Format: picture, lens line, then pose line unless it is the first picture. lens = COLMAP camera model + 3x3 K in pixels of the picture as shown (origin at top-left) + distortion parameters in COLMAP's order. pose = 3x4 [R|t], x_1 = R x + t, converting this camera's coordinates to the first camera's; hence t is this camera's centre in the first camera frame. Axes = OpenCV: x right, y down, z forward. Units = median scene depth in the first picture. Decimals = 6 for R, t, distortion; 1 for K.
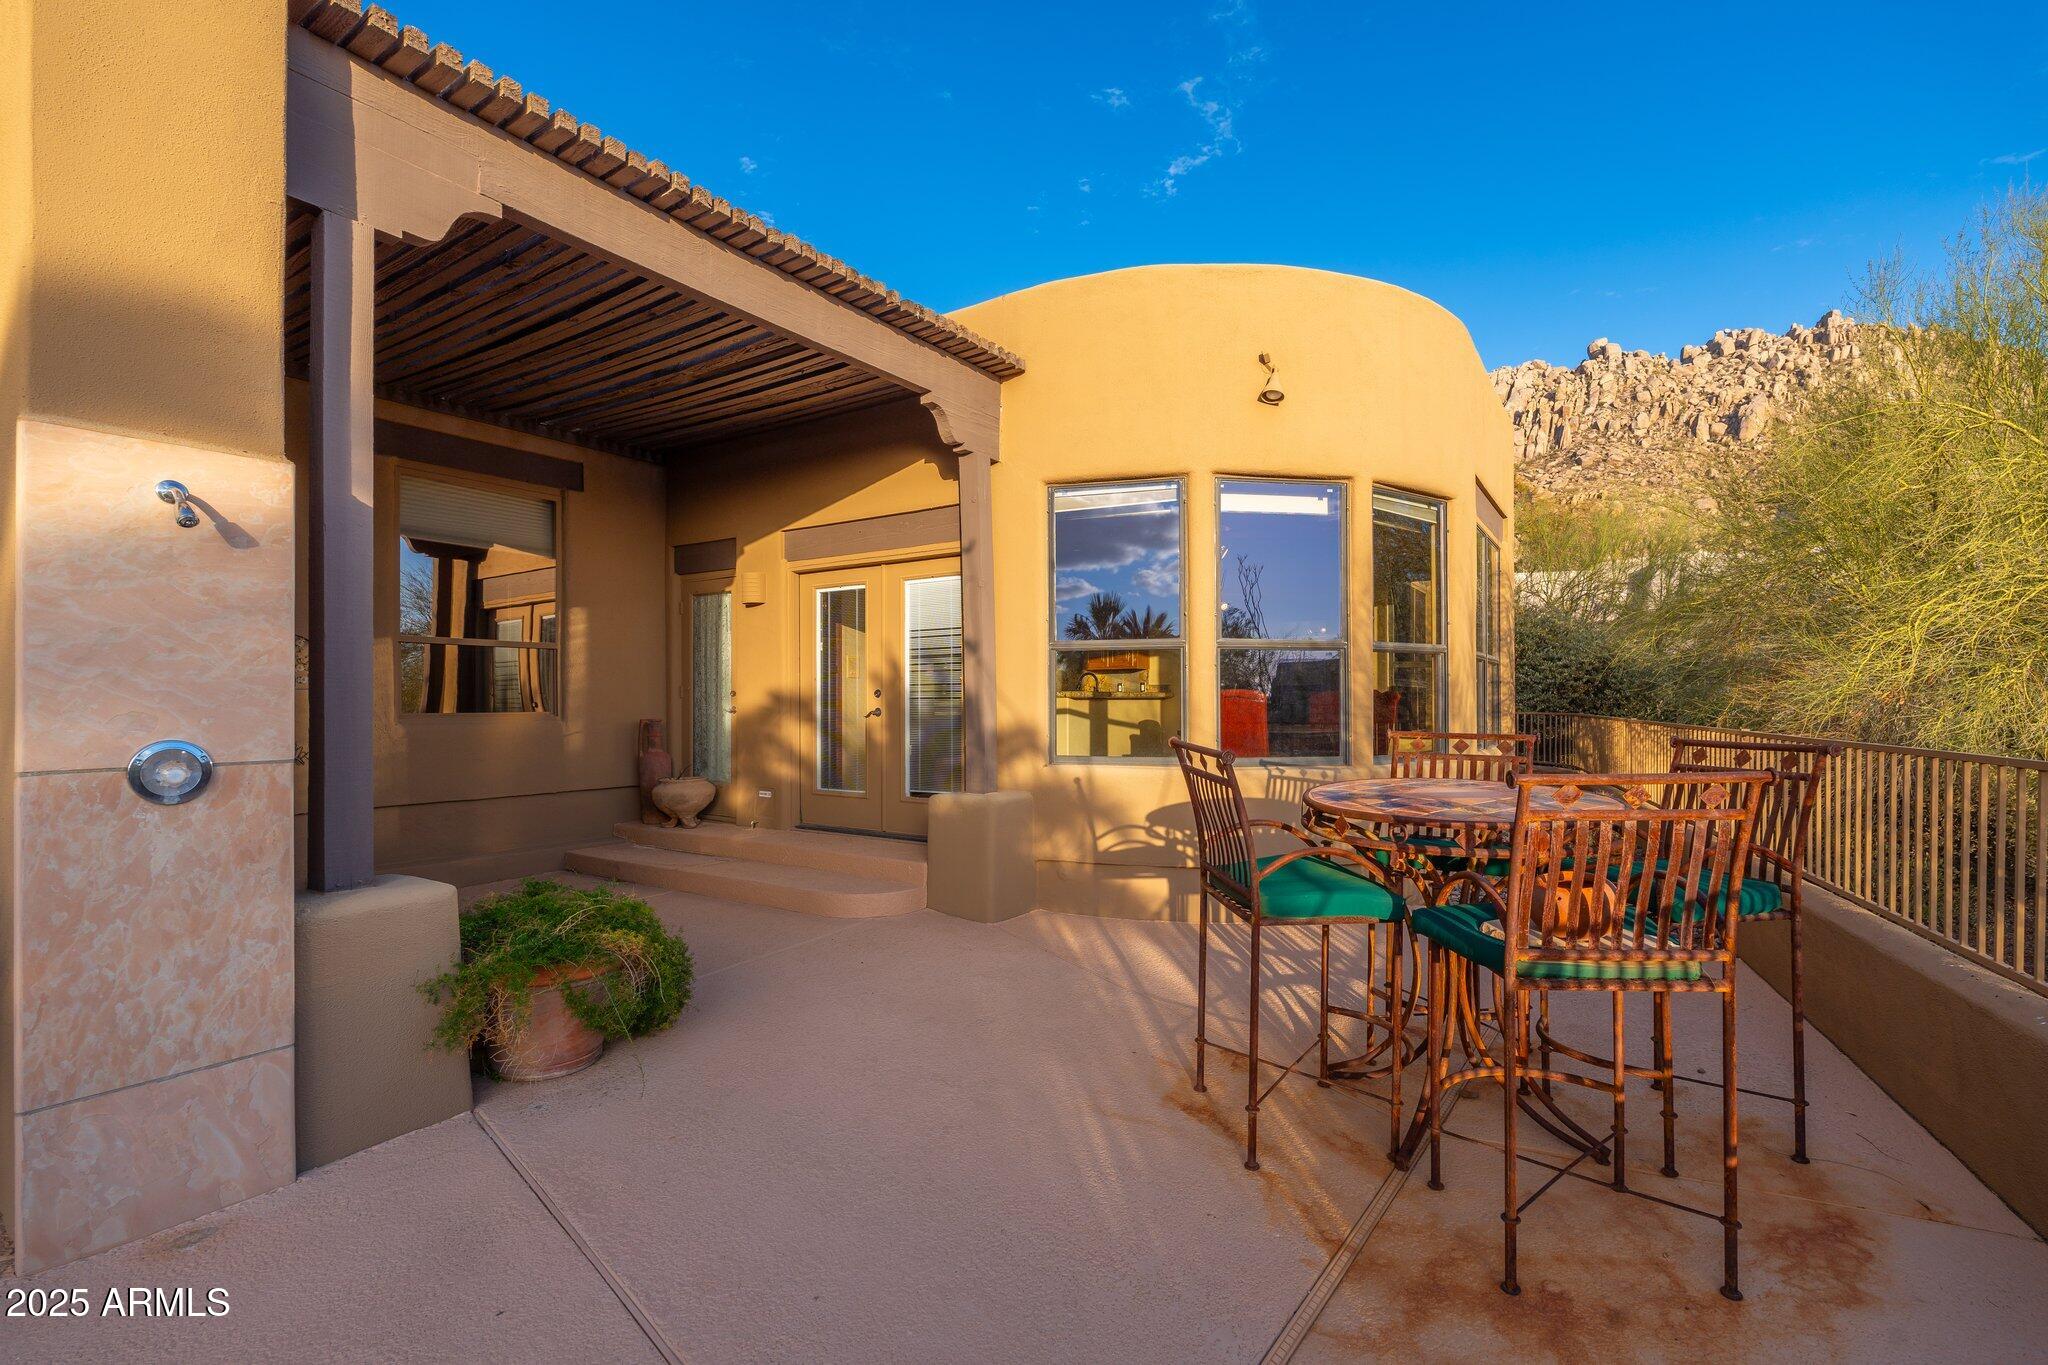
lens RADIAL K [[925.2, 0, 1015.7], [0, 925.2, 674.7], [0, 0, 1]] dist [0.000658, 0.000215]
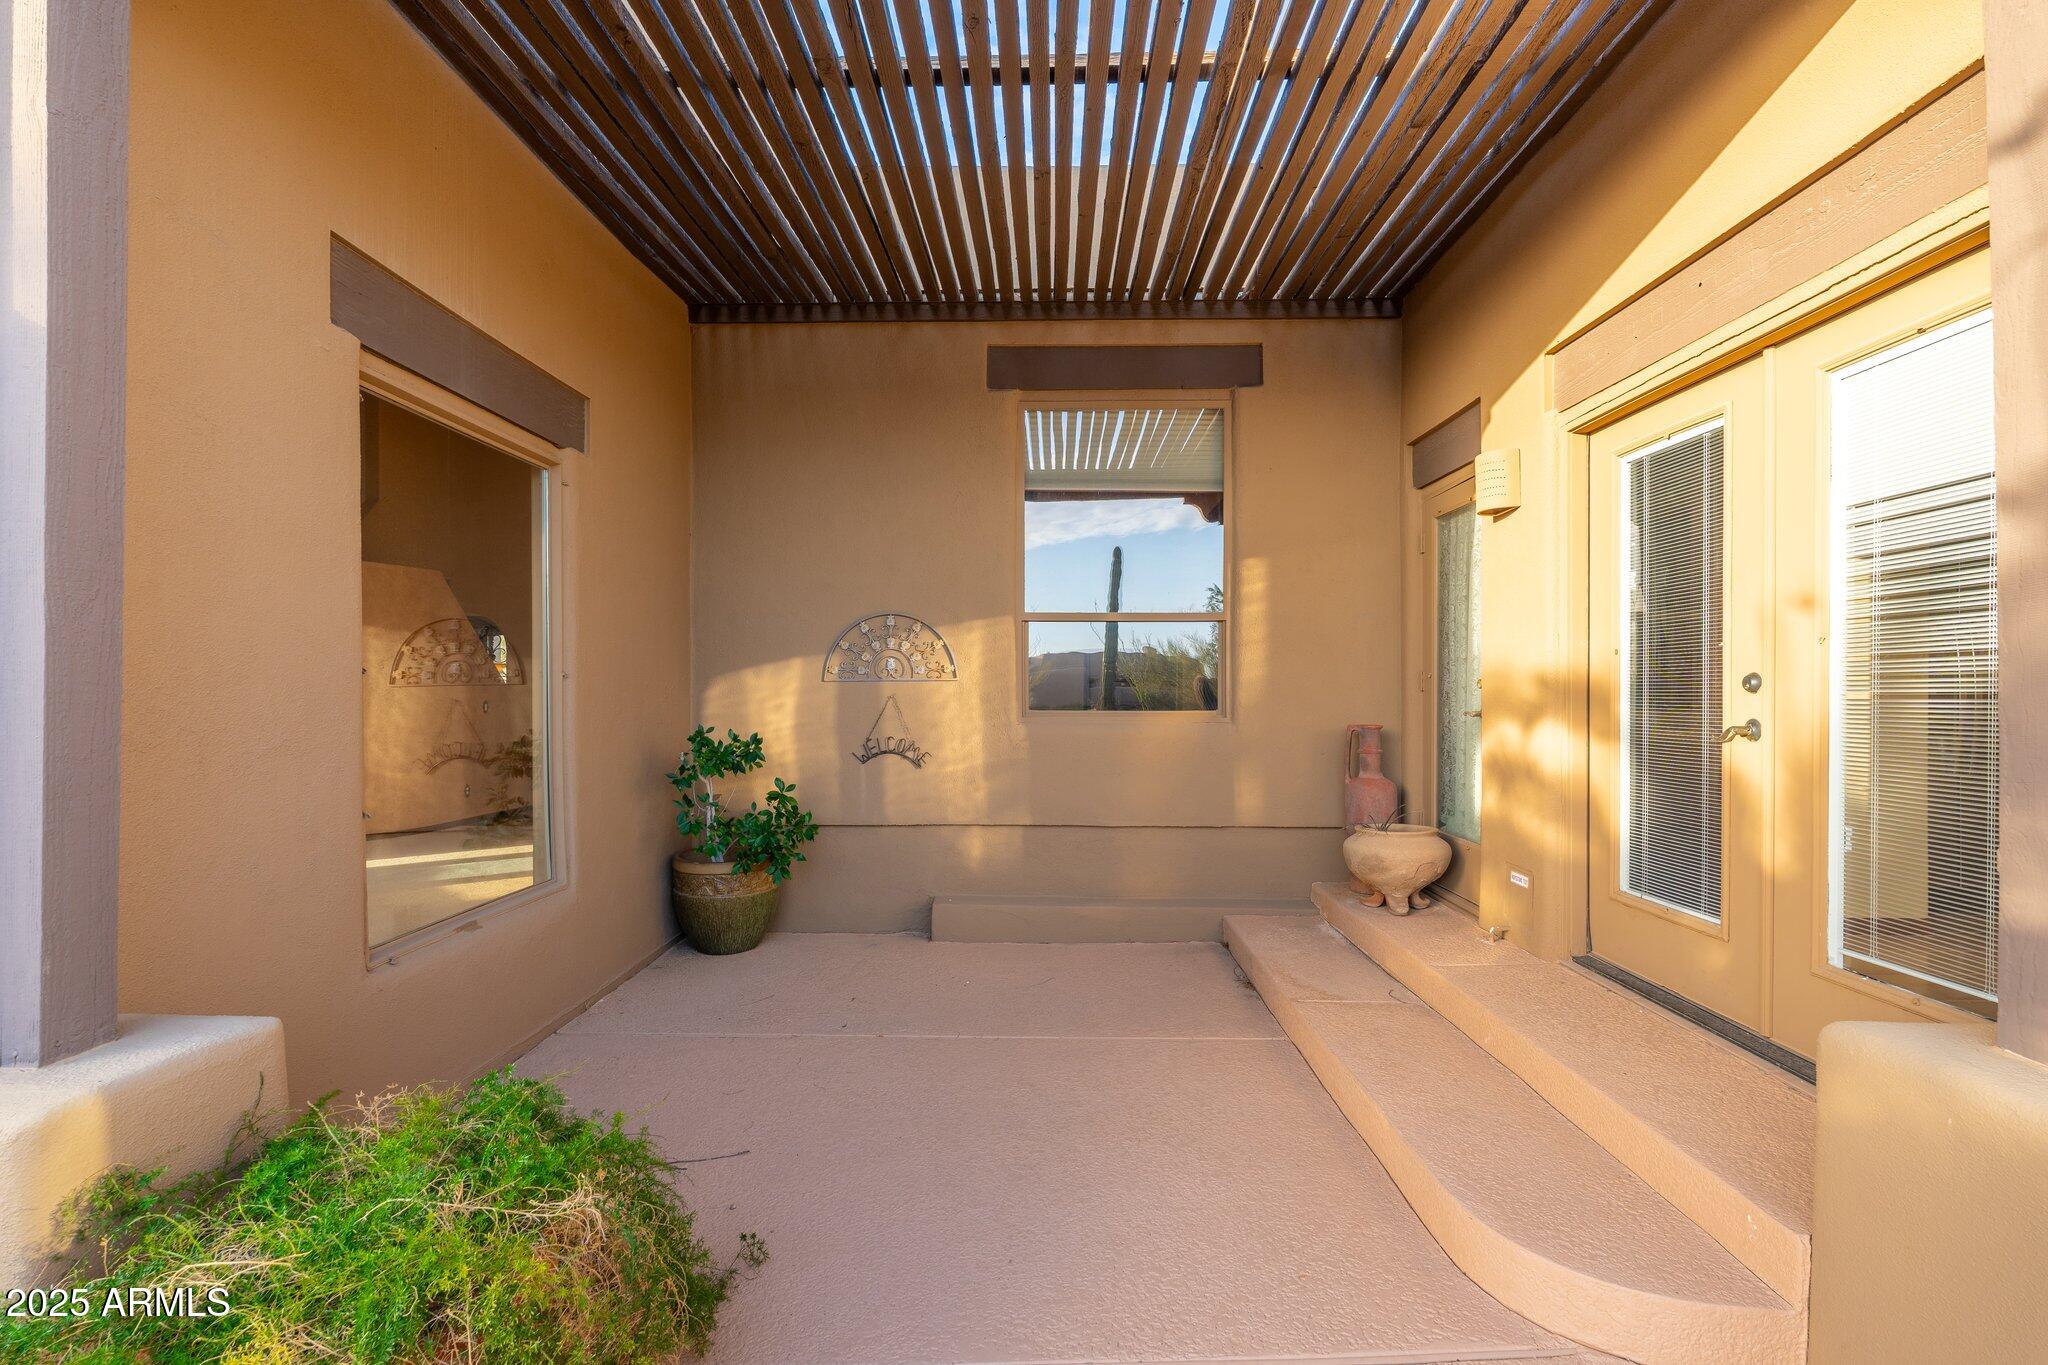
lens RADIAL K [[960.0, 0, 1024.0], [0, 960.0, 682.5], [0, 0, 1]] dist [0.000239, 0.000116]
pose [[0.545003, -0.006474, -0.838409, 0.024491], [0.020400, 0.999777, 0.005540, 0.011823], [0.838186, -0.020123, 0.545013, 0.480280]]
